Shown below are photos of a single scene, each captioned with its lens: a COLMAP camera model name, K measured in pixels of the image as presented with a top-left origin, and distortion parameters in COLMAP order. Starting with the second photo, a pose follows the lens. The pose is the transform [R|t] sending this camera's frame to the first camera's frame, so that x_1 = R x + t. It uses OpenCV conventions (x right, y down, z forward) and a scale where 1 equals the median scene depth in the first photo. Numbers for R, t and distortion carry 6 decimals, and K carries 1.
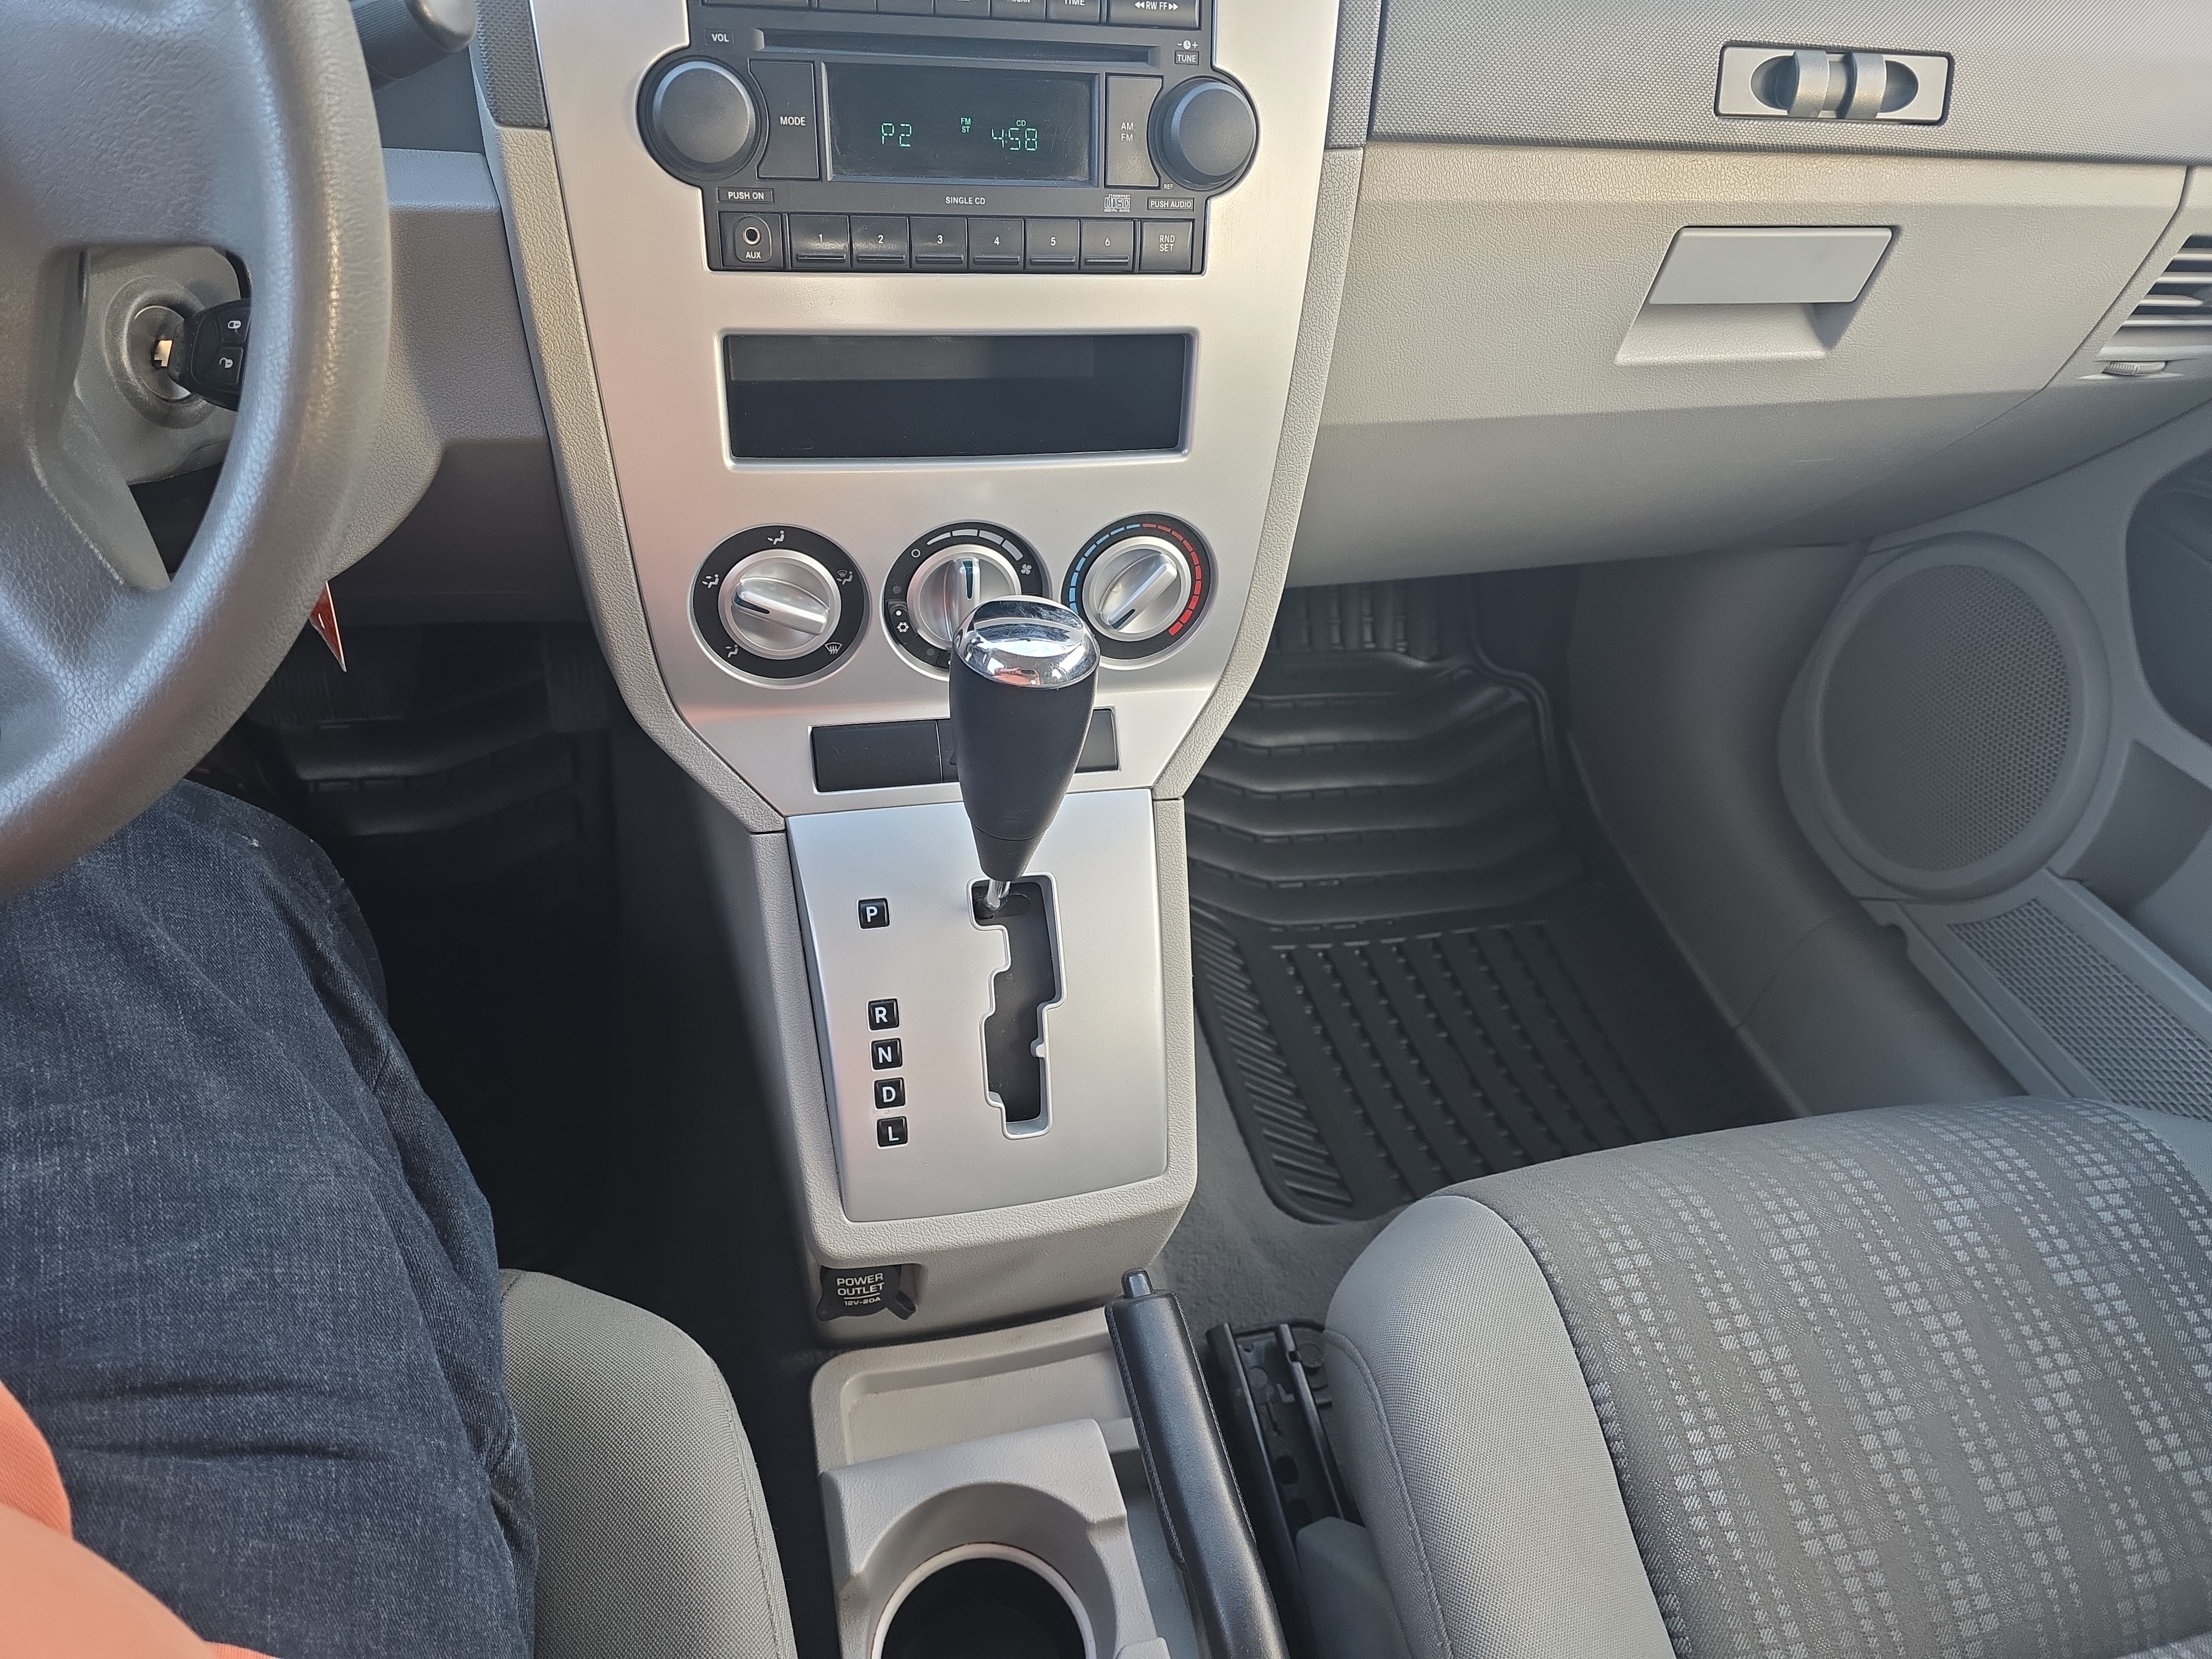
lens RADIAL K [[1487.1, 0, 1100.8], [0, 1487.1, 852.3], [0, 0, 1]] dist [0.070032, -0.080501]
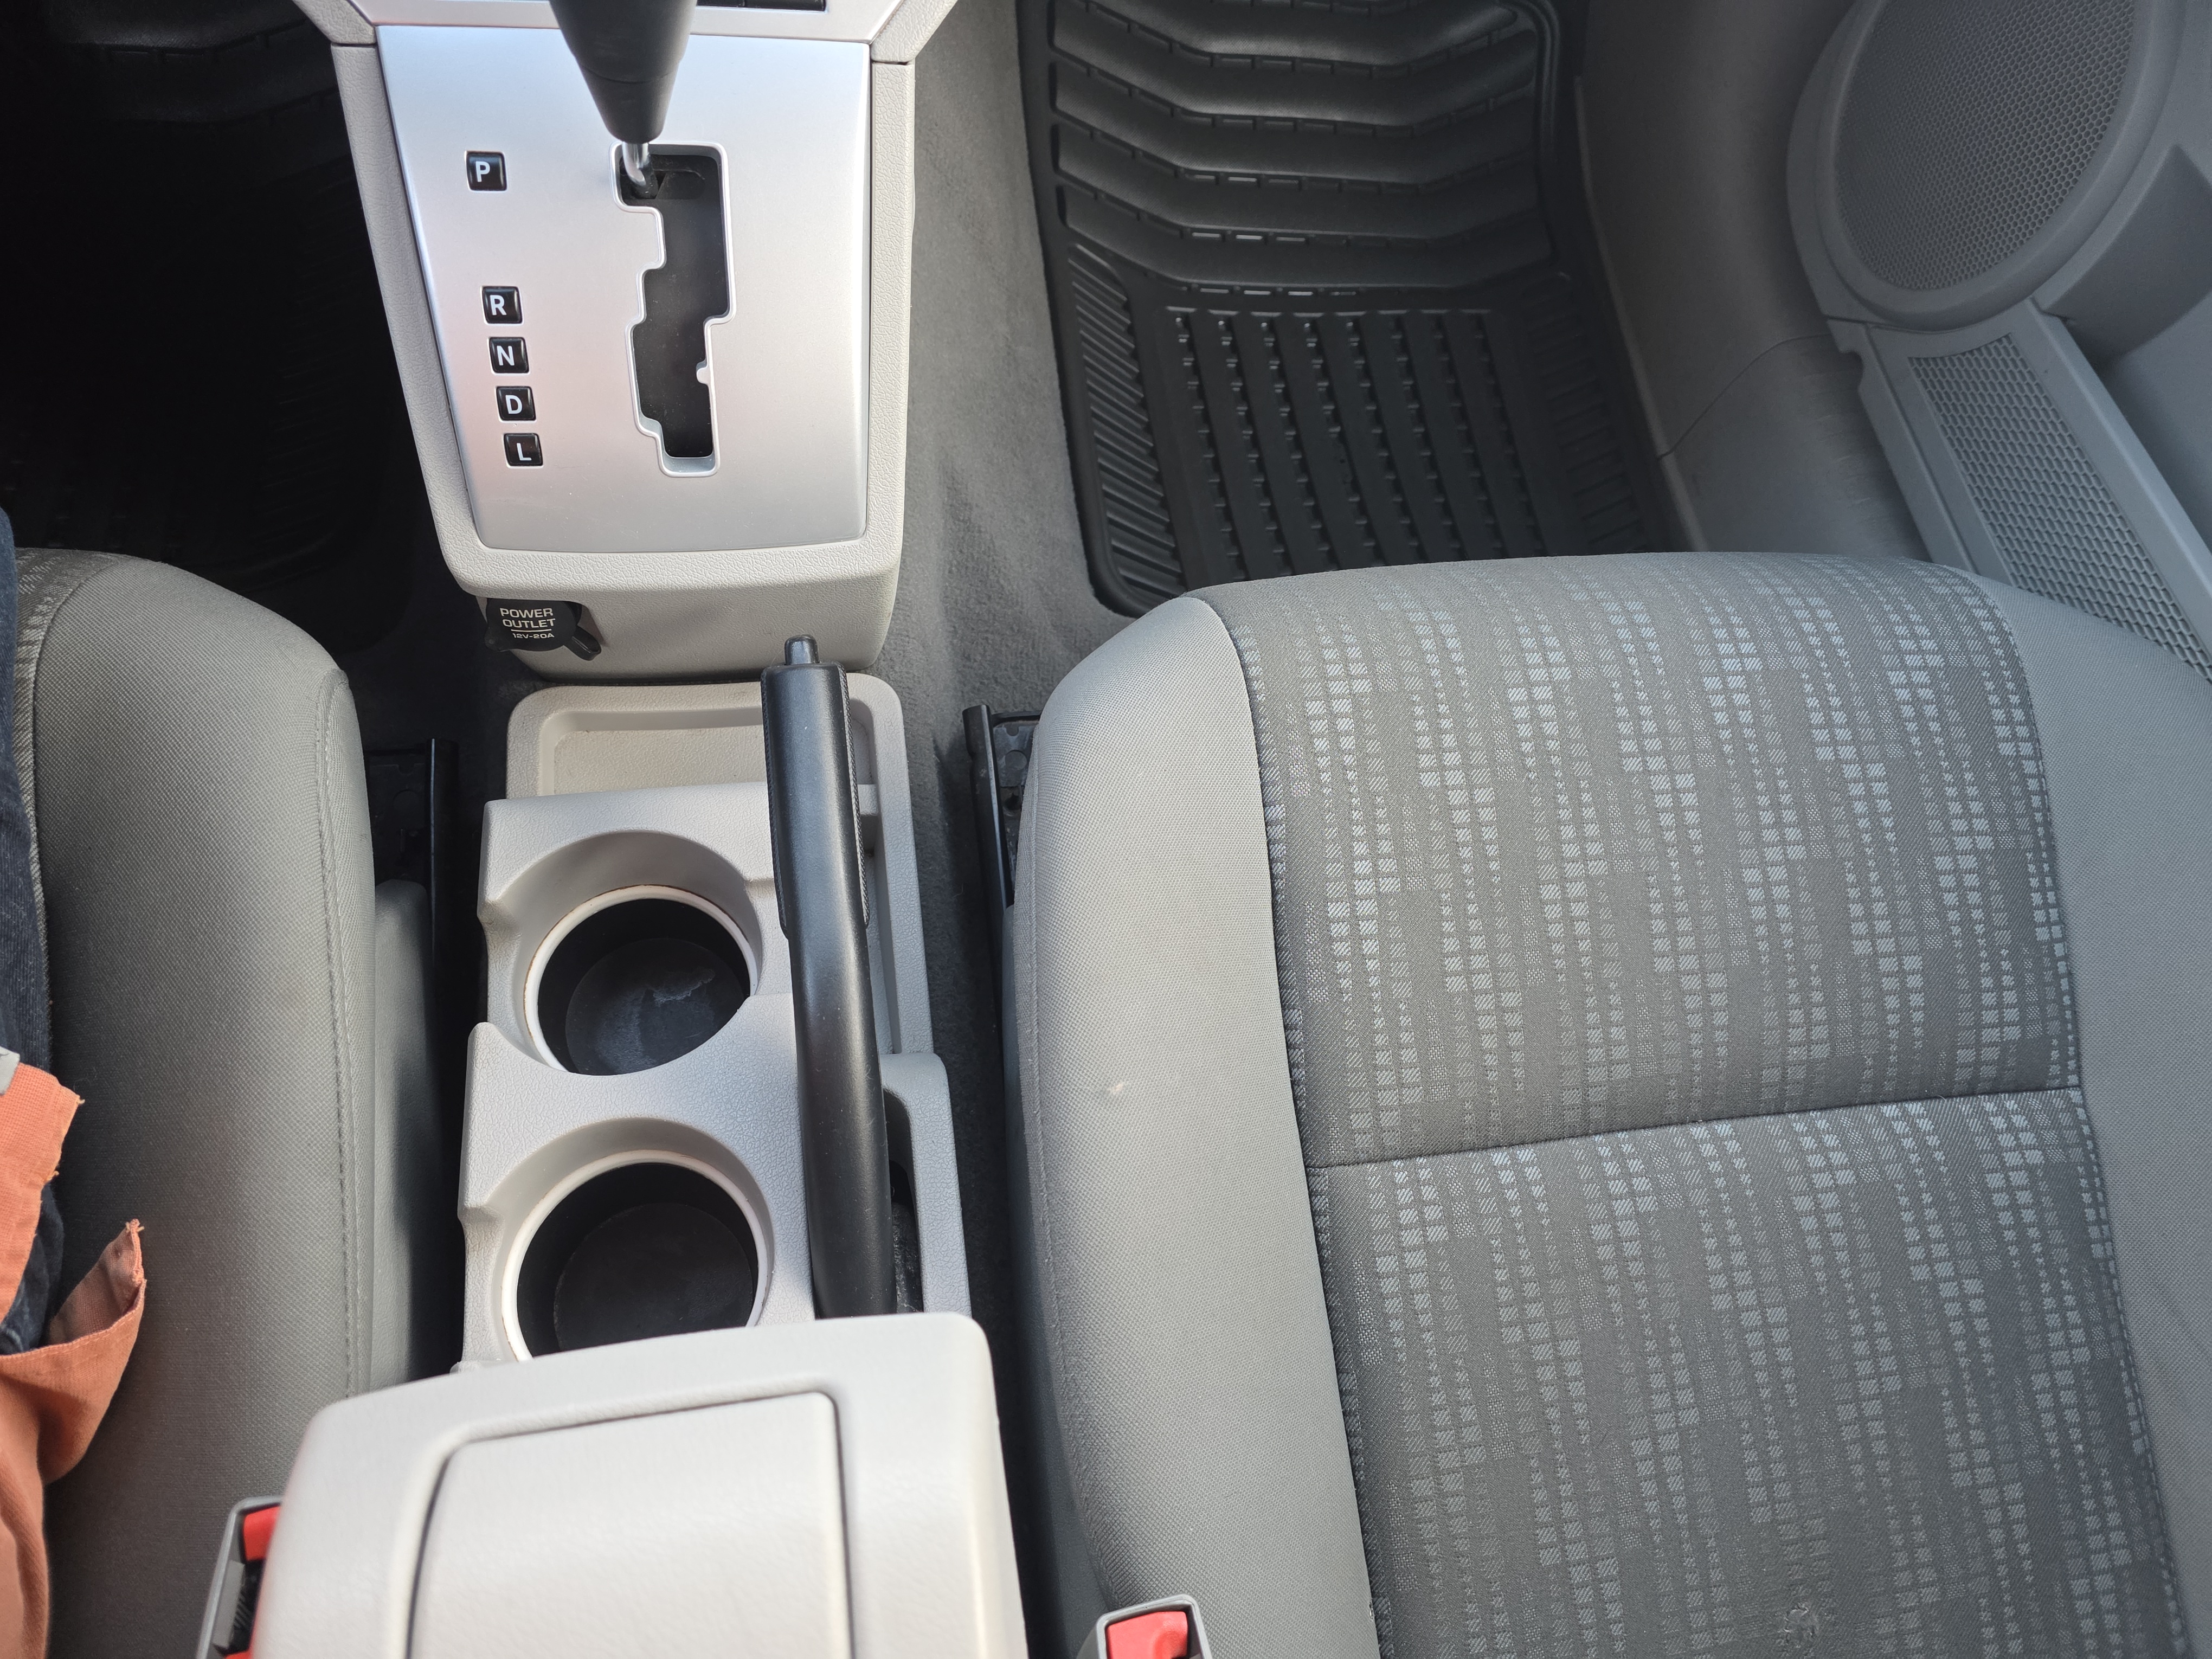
lens RADIAL K [[1481.1, 0, 1106.0], [0, 1481.1, 829.5], [0, 0, 1]] dist [0.051613, -0.061764]
pose [[0.993855, 0.110658, 0.002521, 0.213020], [-0.103061, 0.916829, 0.385750, 0.020337], [0.040375, -0.383640, 0.922600, 0.130935]]
